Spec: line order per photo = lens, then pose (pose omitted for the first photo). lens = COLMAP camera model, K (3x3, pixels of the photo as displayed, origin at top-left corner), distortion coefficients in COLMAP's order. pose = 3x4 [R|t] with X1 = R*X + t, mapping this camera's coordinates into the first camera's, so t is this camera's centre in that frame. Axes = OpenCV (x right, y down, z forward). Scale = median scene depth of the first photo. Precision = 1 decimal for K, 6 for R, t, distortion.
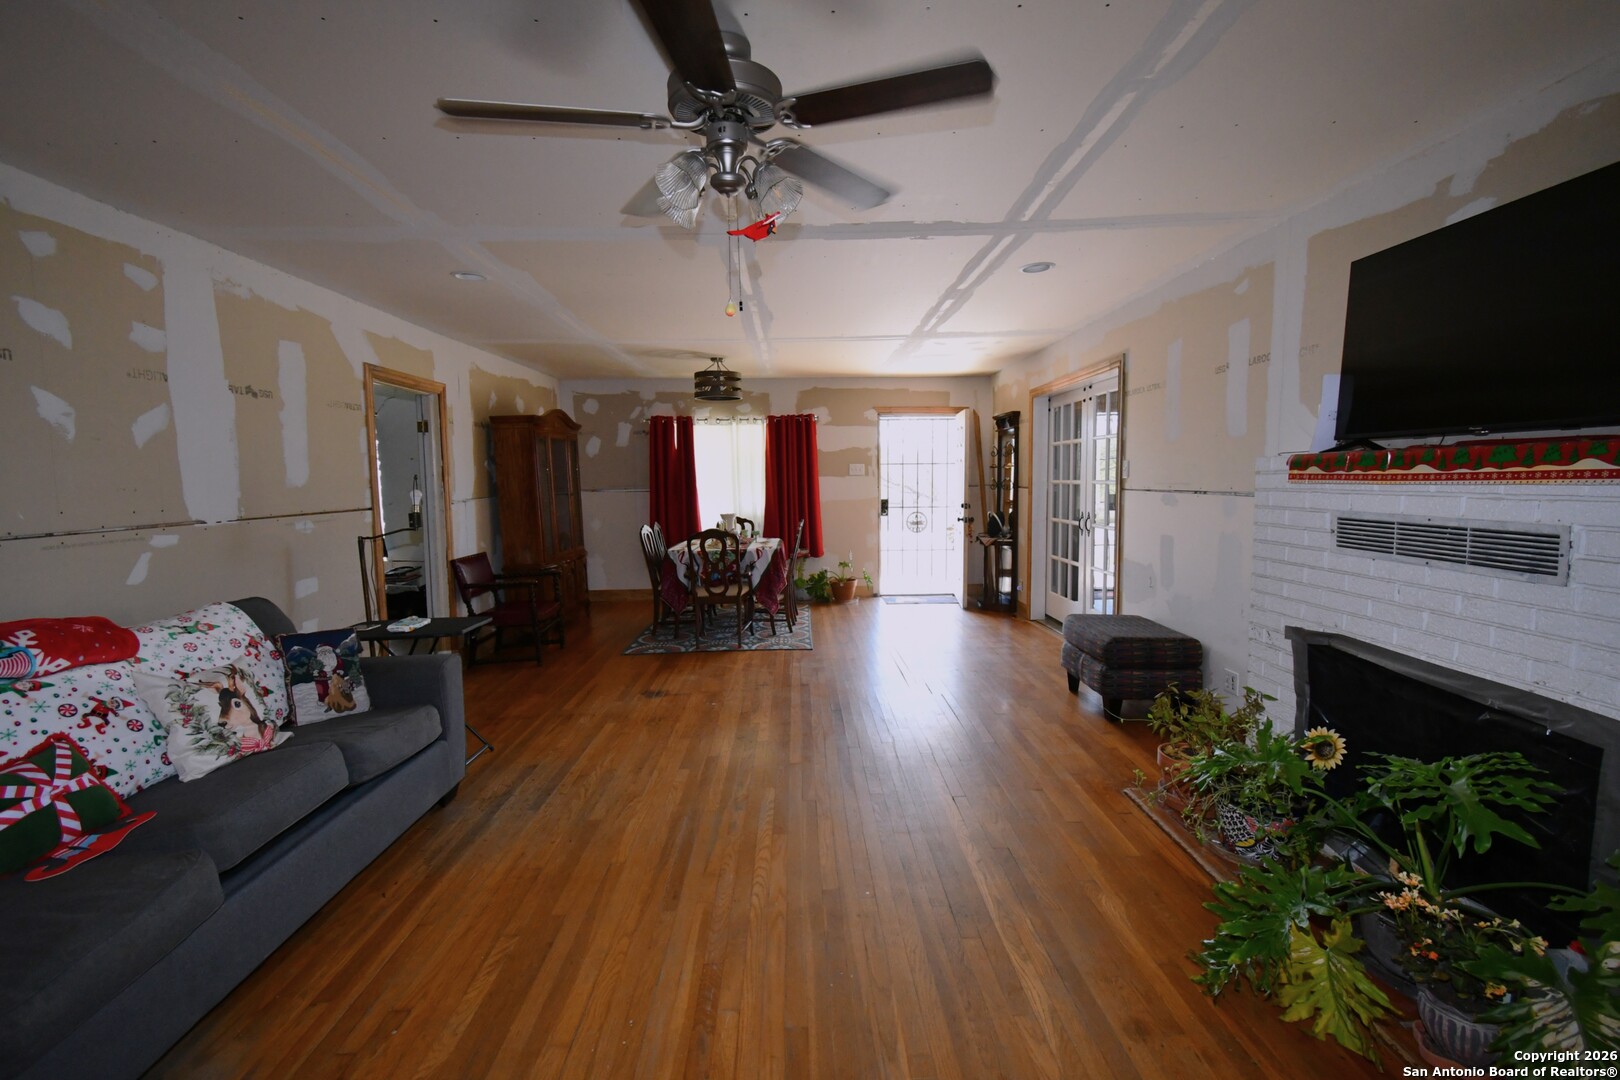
lens RADIAL K [[714.3, 0, 810.7], [0, 714.3, 548.5], [0, 0, 1]] dist [0.003799, -0.002686]
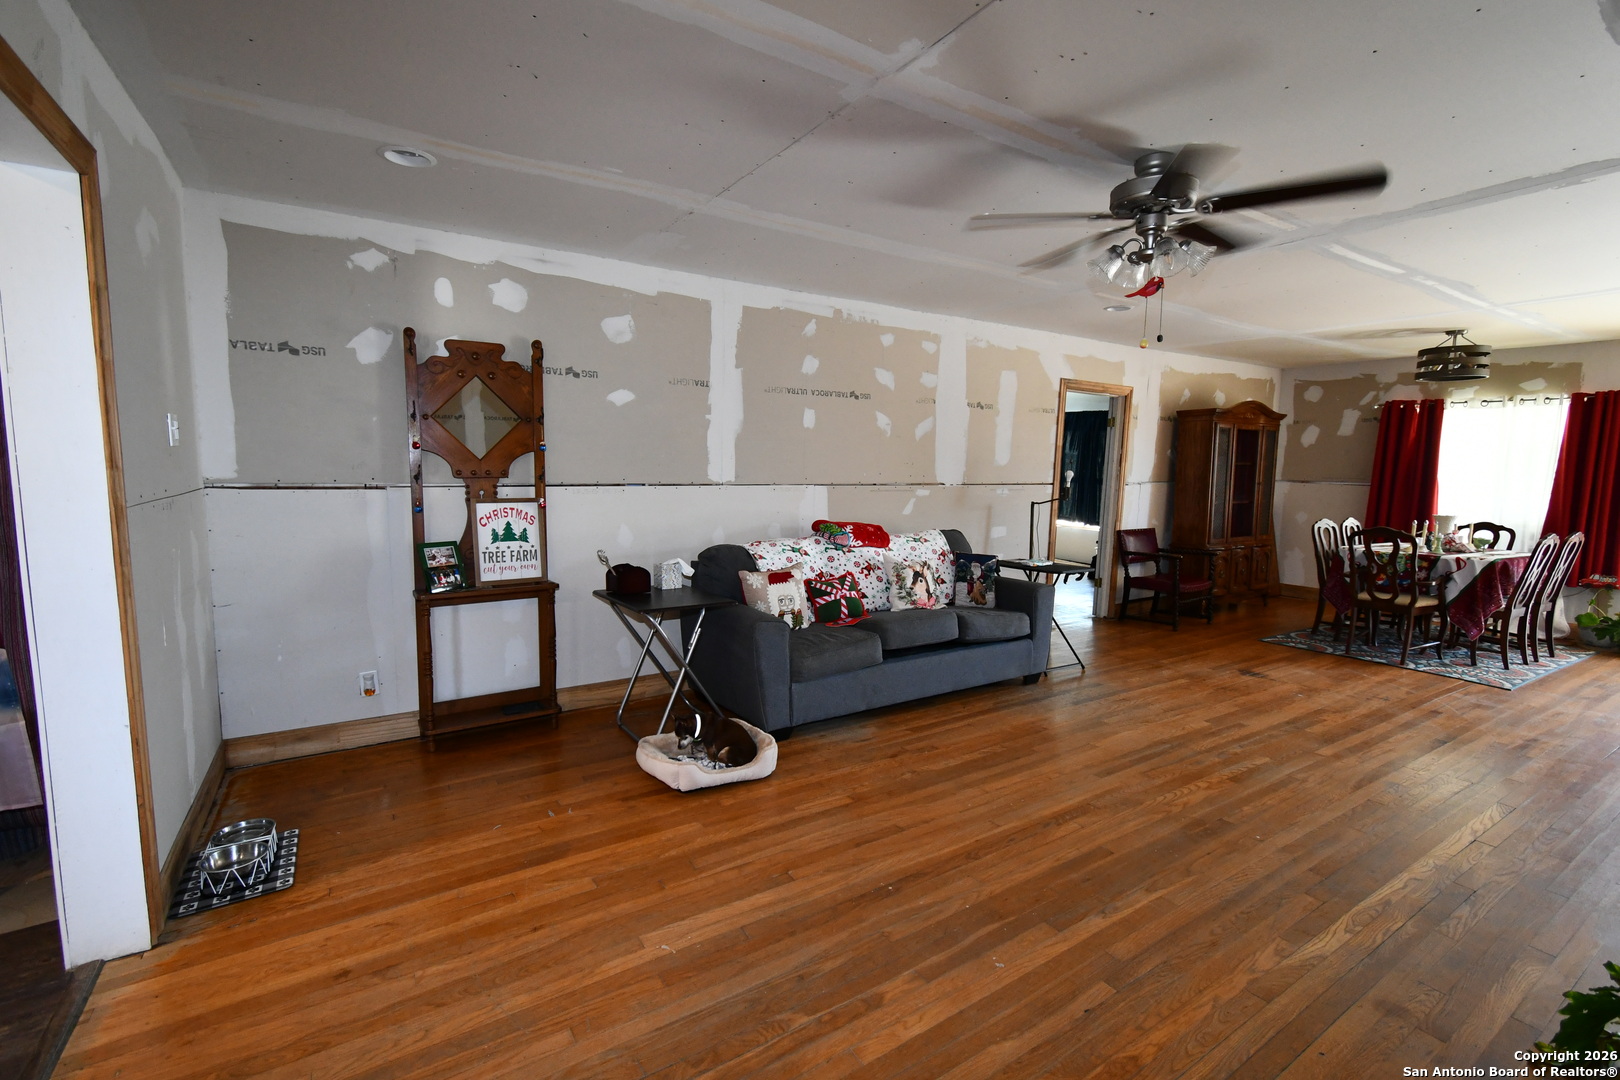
lens RADIAL K [[714.3, 0, 810.7], [0, 714.3, 548.5], [0, 0, 1]] dist [0.003799, -0.002686]
pose [[0.513977, 0.126432, -0.848435, 0.503765], [-0.112587, 0.990465, 0.079392, 0.017373], [0.850383, 0.054717, 0.523311, -0.175719]]
